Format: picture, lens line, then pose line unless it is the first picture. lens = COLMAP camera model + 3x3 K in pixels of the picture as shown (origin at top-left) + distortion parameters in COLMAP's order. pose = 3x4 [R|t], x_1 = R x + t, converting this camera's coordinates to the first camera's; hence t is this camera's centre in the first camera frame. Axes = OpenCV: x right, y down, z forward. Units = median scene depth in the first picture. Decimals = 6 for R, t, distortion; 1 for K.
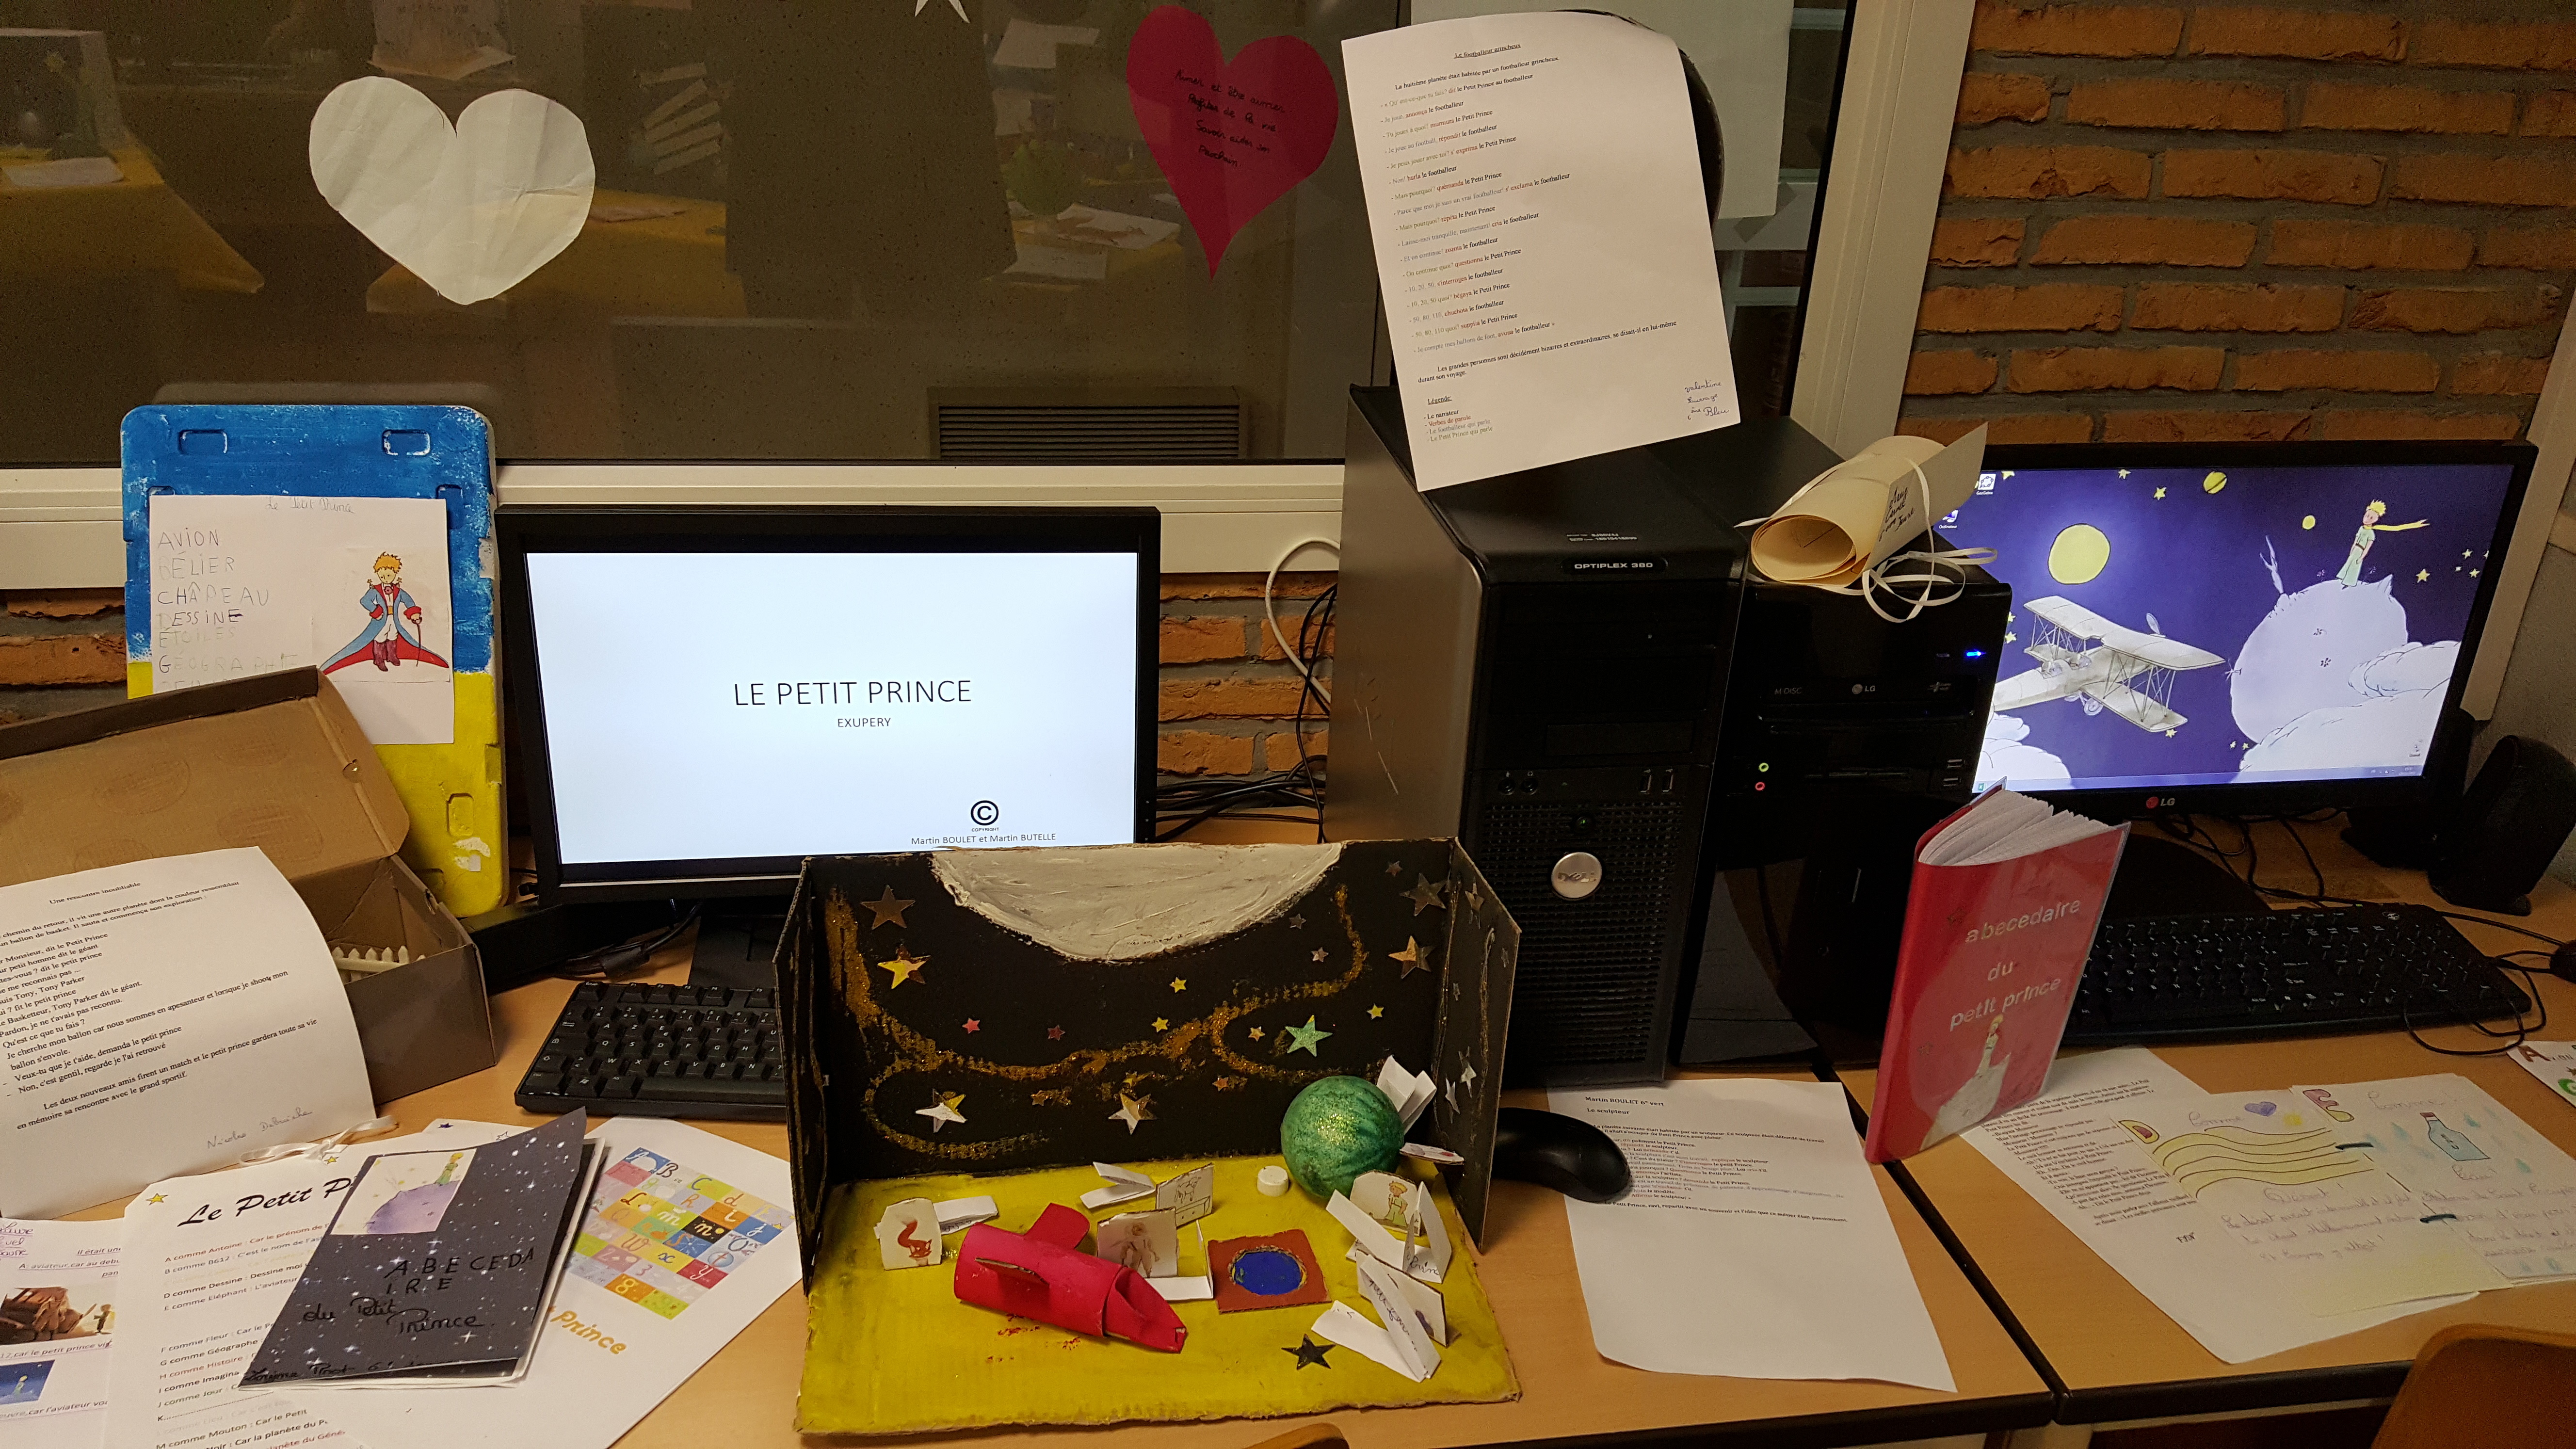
lens RADIAL K [[2011.9, 0, 1288.0], [0, 2011.9, 724.5], [0, 0, 1]] dist [0.065971, -0.097351]
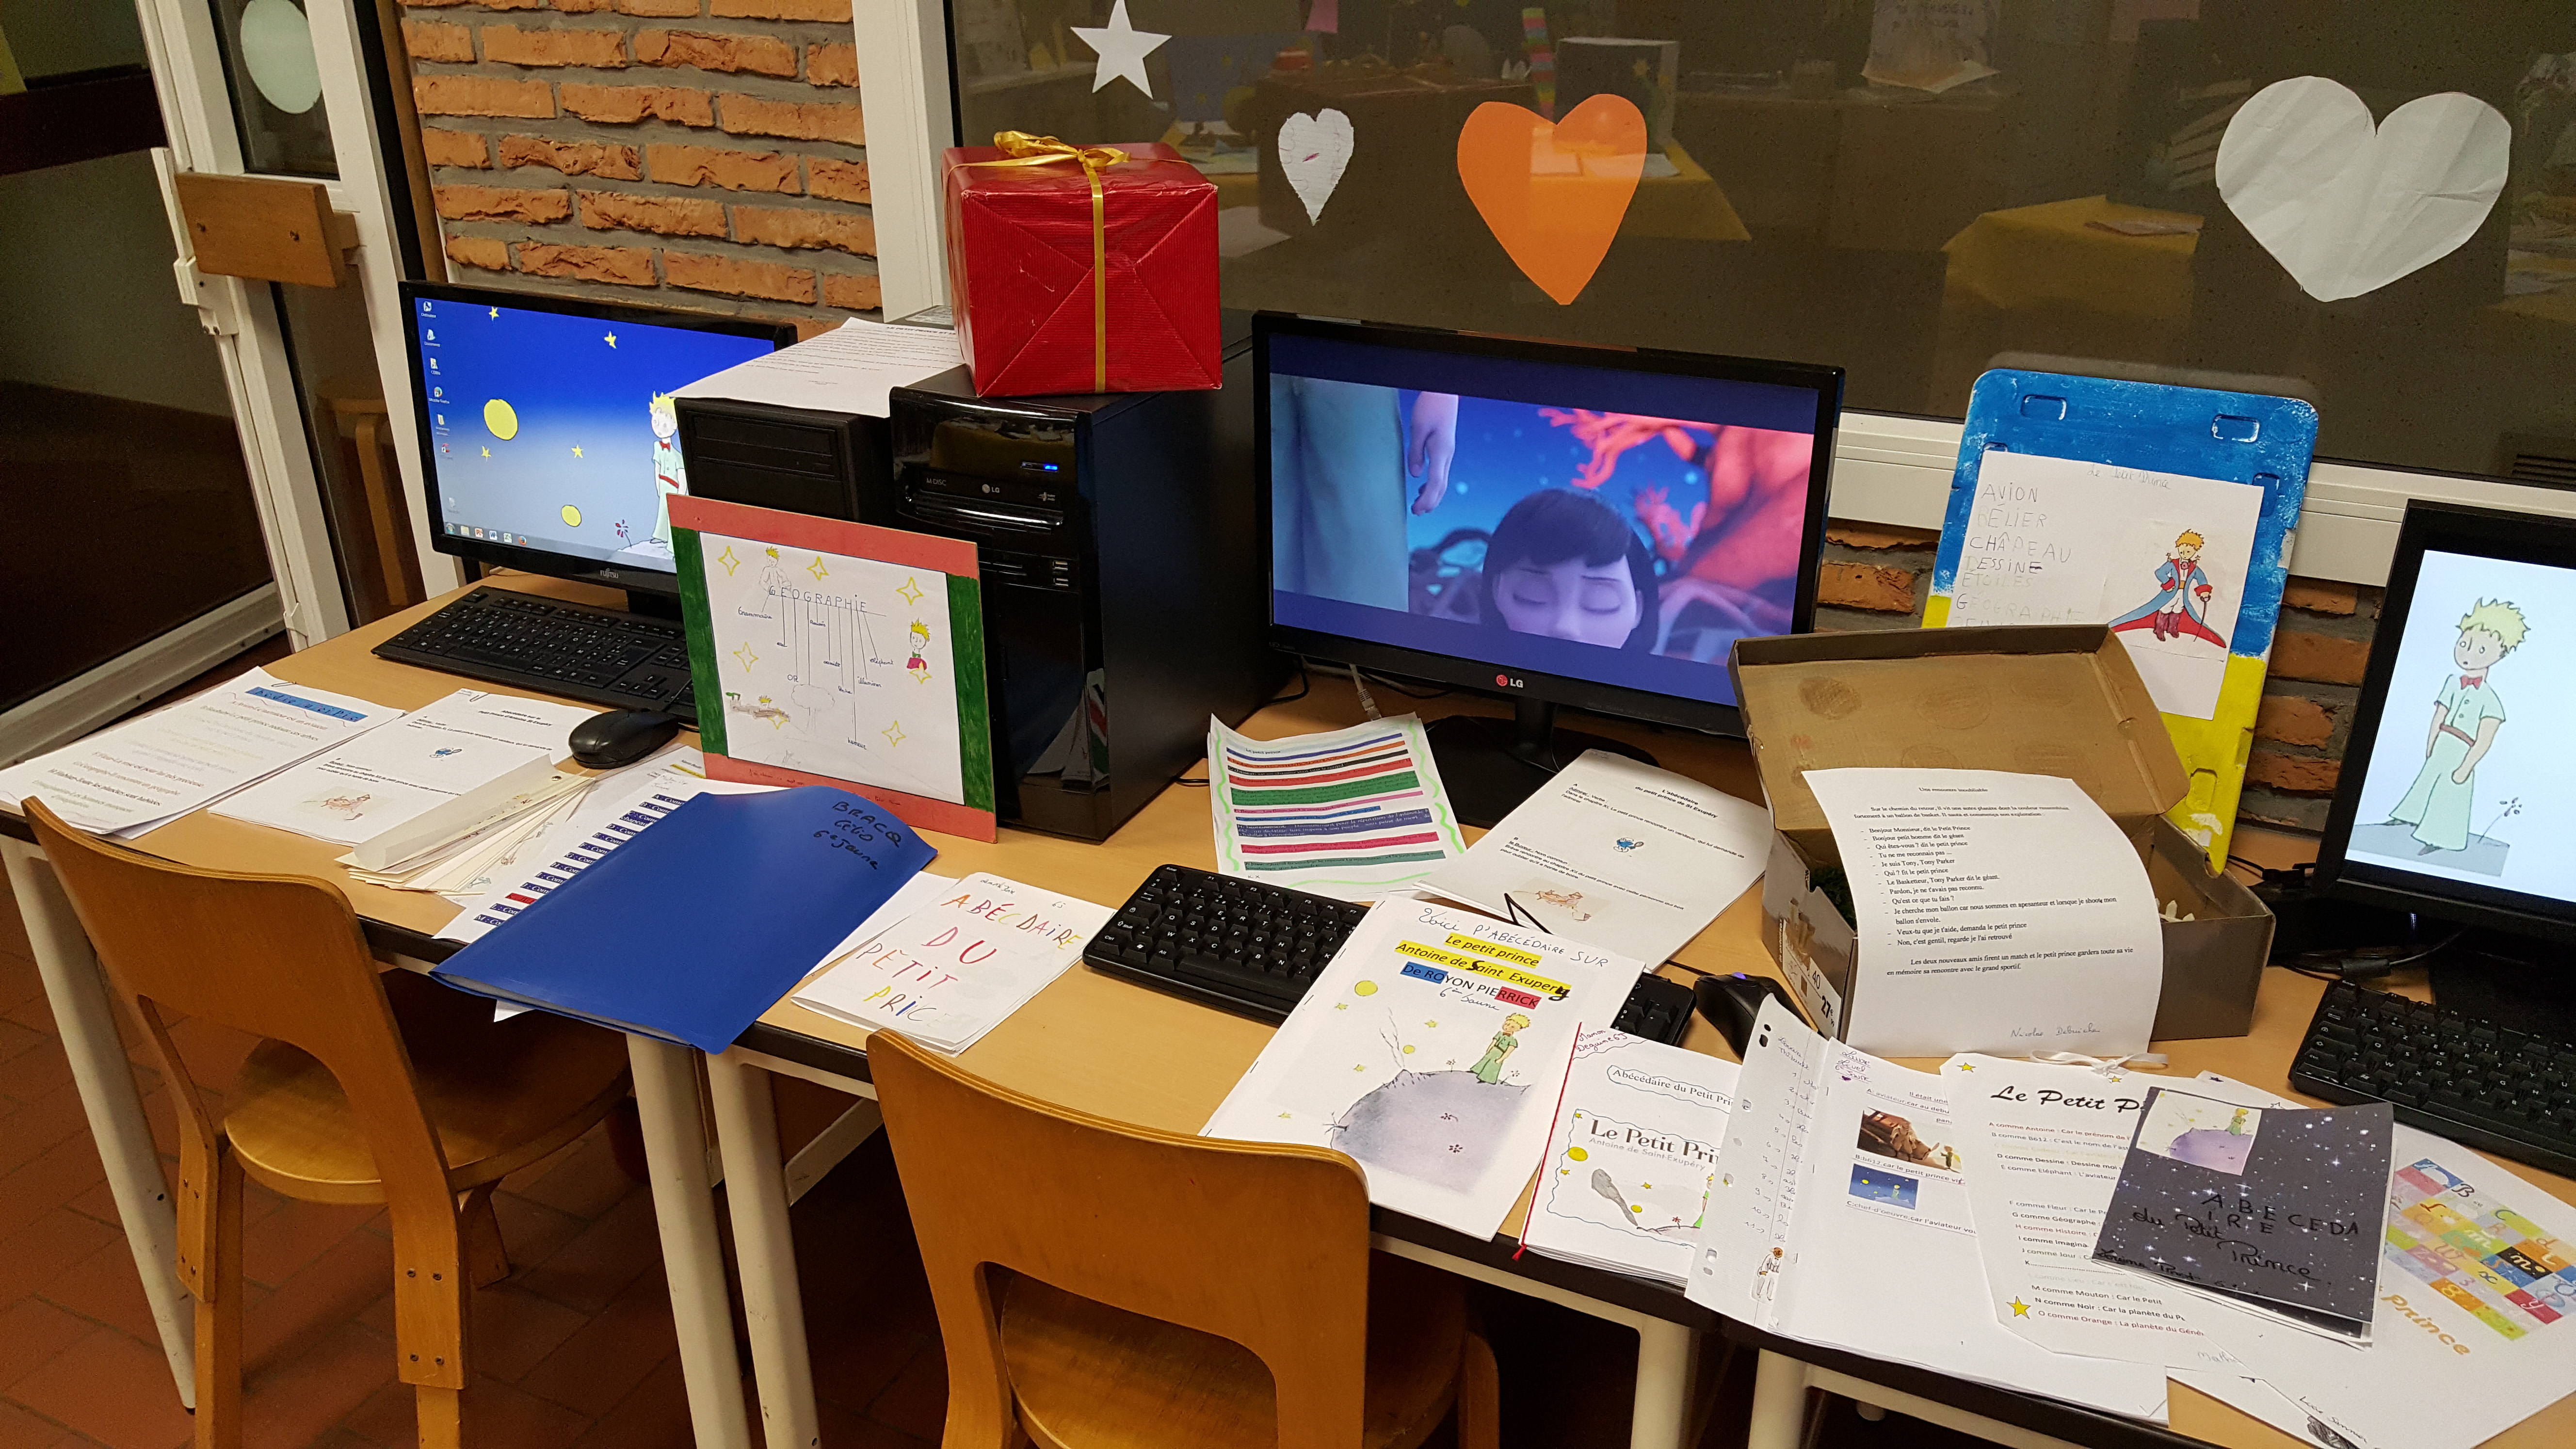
lens RADIAL K [[2011.9, 0, 1288.0], [0, 2011.9, 724.5], [0, 0, 1]] dist [0.065971, -0.097351]
pose [[0.811032, 0.194845, -0.551599, -0.228512], [-0.199246, 0.978532, 0.052695, 0.051949], [0.550025, 0.067166, 0.832443, -0.123101]]
